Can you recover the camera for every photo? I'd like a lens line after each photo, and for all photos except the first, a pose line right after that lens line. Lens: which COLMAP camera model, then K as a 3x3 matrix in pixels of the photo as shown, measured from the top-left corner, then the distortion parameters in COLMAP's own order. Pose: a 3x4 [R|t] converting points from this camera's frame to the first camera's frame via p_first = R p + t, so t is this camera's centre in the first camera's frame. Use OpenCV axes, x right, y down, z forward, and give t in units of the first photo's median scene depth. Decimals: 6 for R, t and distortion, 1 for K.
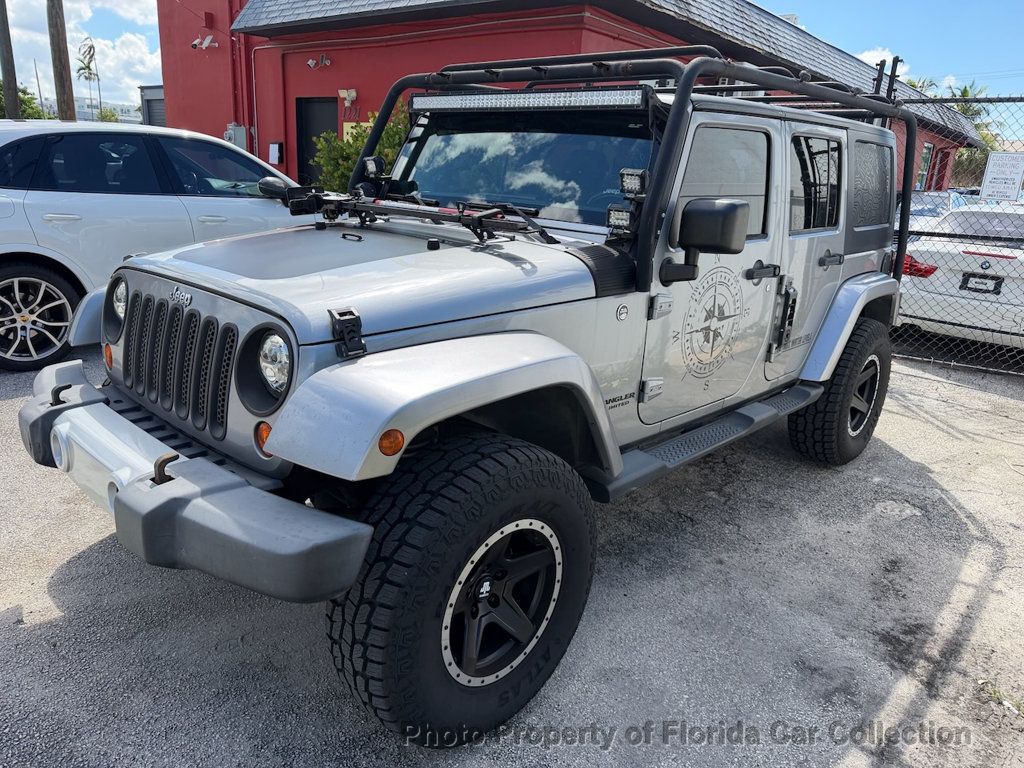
lens RADIAL K [[727.6, 0, 512.0], [0, 727.6, 384.0], [0, 0, 1]] dist [0.047924, -0.084074]
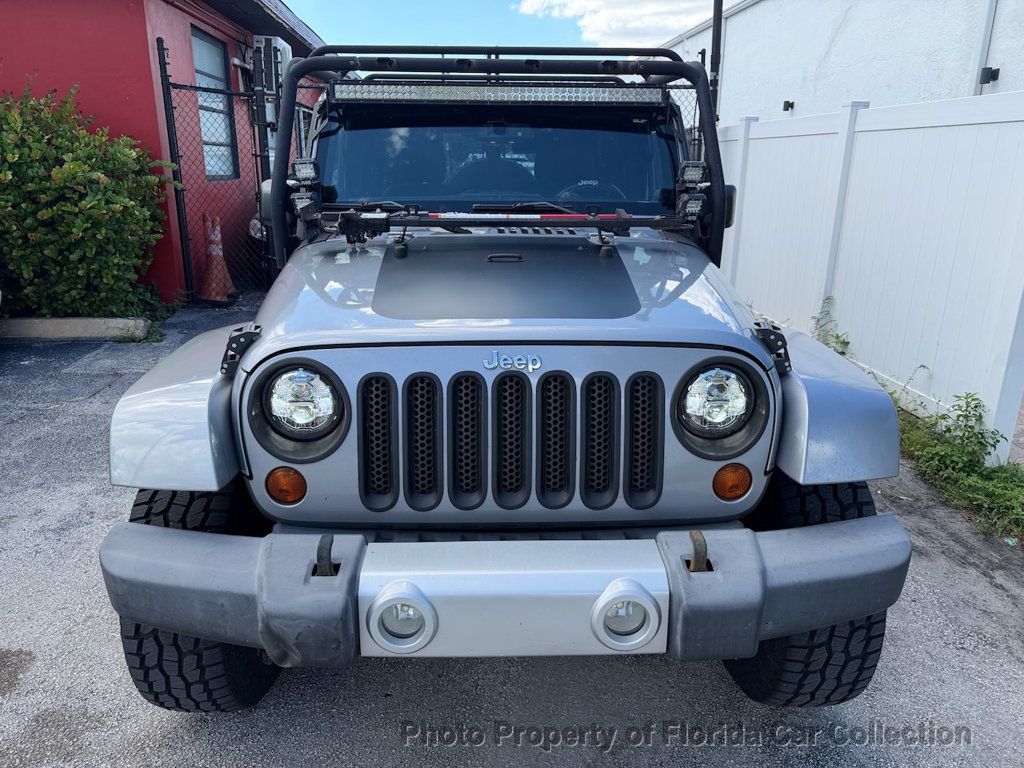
lens RADIAL K [[727.6, 0, 512.0], [0, 727.6, 384.0], [0, 0, 1]] dist [0.047924, -0.084074]
pose [[0.737919, -0.252238, 0.625980, -0.715528], [0.229872, 0.966007, 0.118274, -0.138776], [-0.634535, 0.056619, 0.770818, 0.284819]]
